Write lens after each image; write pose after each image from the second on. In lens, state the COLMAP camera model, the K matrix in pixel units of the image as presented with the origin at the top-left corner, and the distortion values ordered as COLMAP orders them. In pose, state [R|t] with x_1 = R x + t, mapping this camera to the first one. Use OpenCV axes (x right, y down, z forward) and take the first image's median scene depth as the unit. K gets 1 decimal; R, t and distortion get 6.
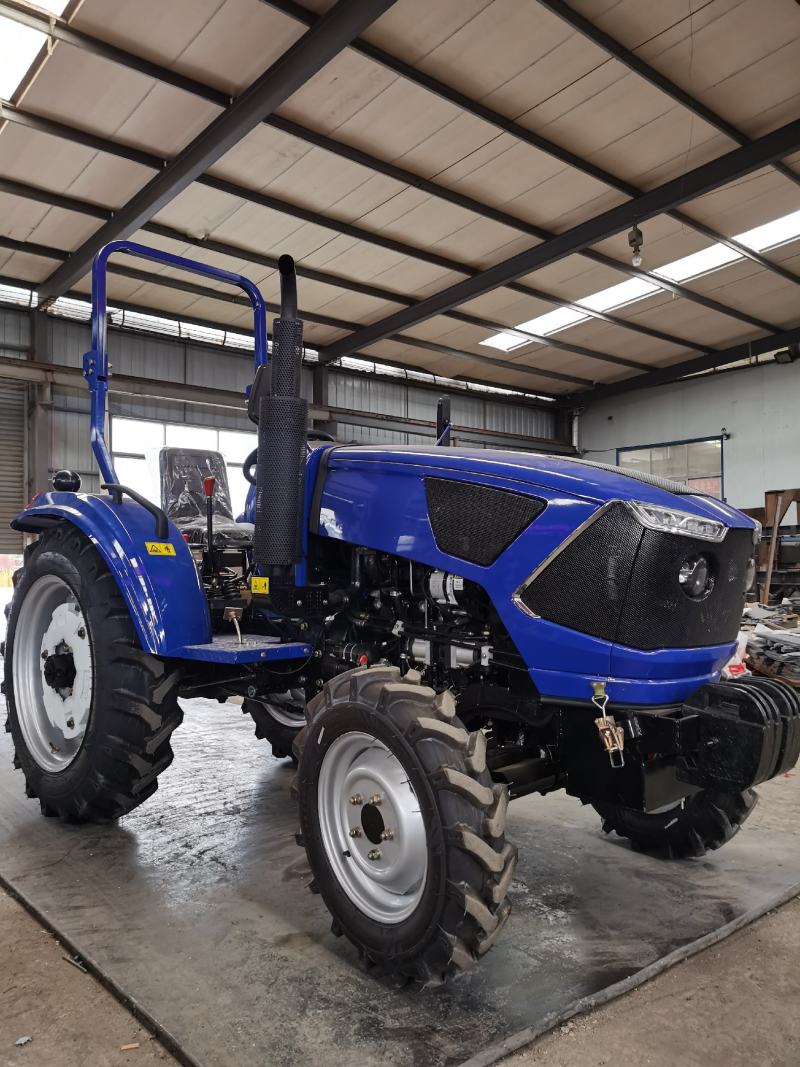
lens RADIAL K [[815.4, 0, 397.5], [0, 815.4, 534.9], [0, 0, 1]] dist [0.037100, -0.029099]
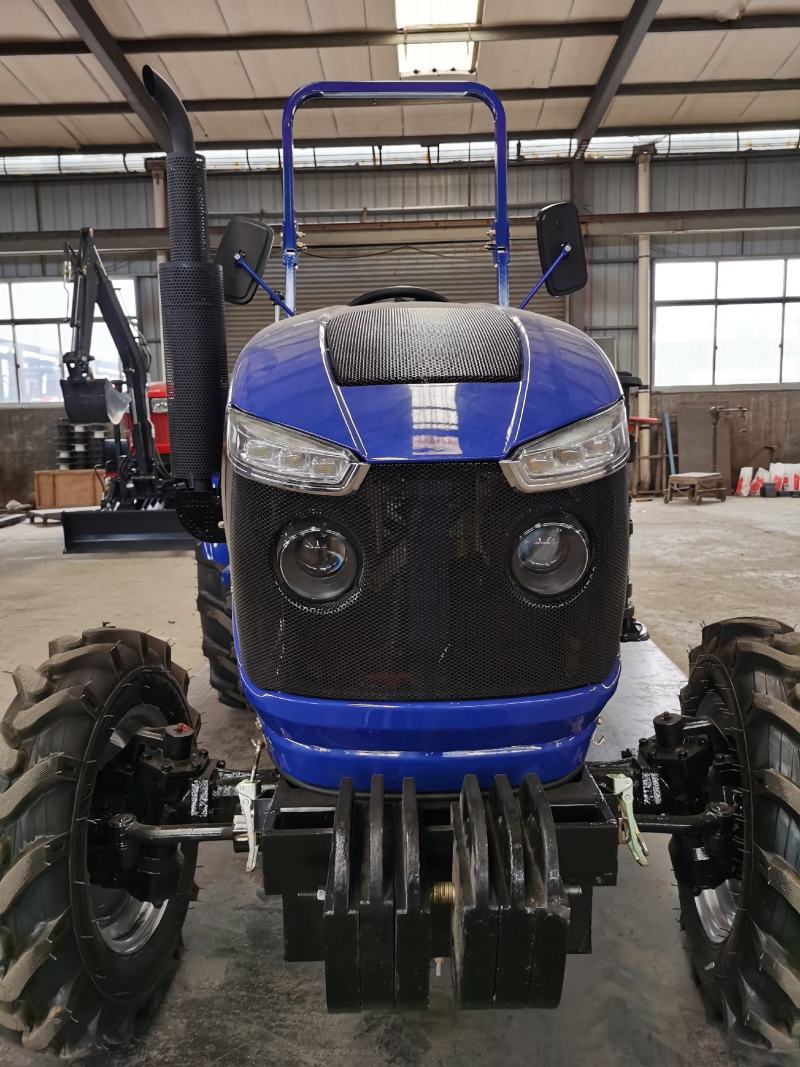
lens RADIAL K [[815.4, 0, 398.3], [0, 815.4, 530.7], [0, 0, 1]] dist [0.037100, -0.029099]
pose [[0.726033, 0.078182, -0.683201, 0.103863], [0.040291, 0.986973, 0.155761, -0.000683], [0.686478, -0.140615, 0.713425, 0.104500]]
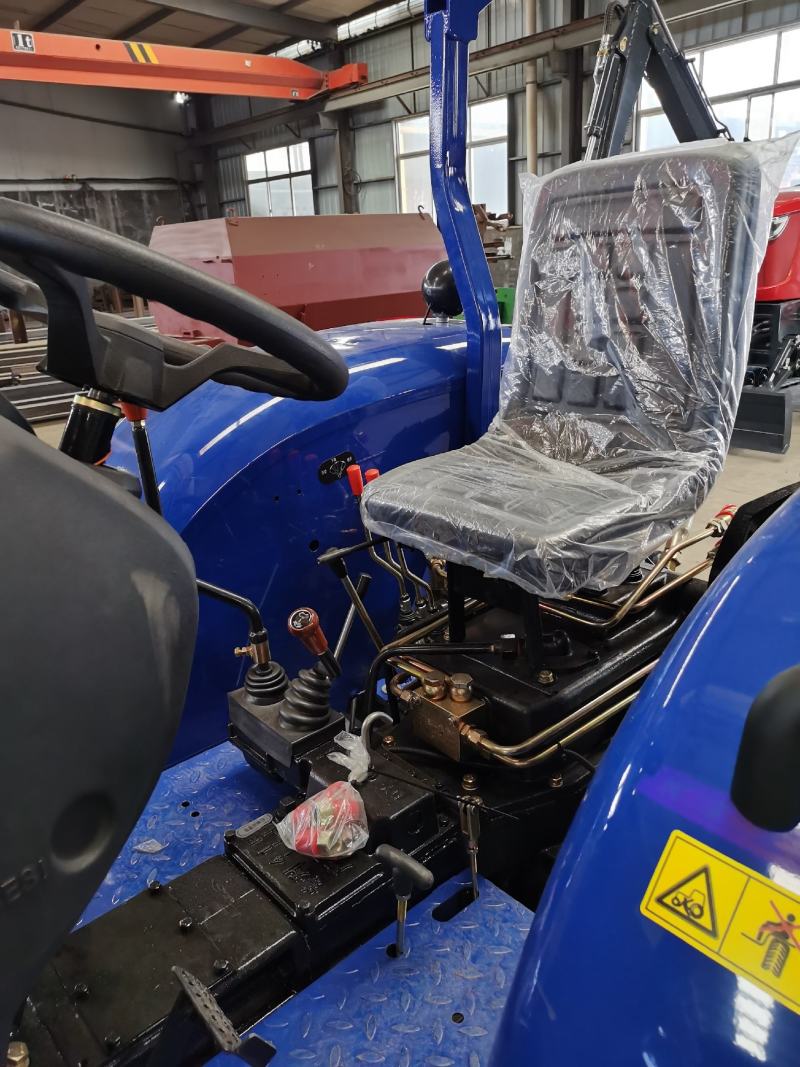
lens RADIAL K [[815.4, 0, 401.8], [0, 815.4, 535.5], [0, 0, 1]] dist [0.037100, -0.029099]
pose [[-0.034750, 0.353840, -0.934660, 0.512086], [0.101928, 0.931603, 0.348893, 0.000862], [0.994185, -0.083144, -0.068439, 0.549441]]
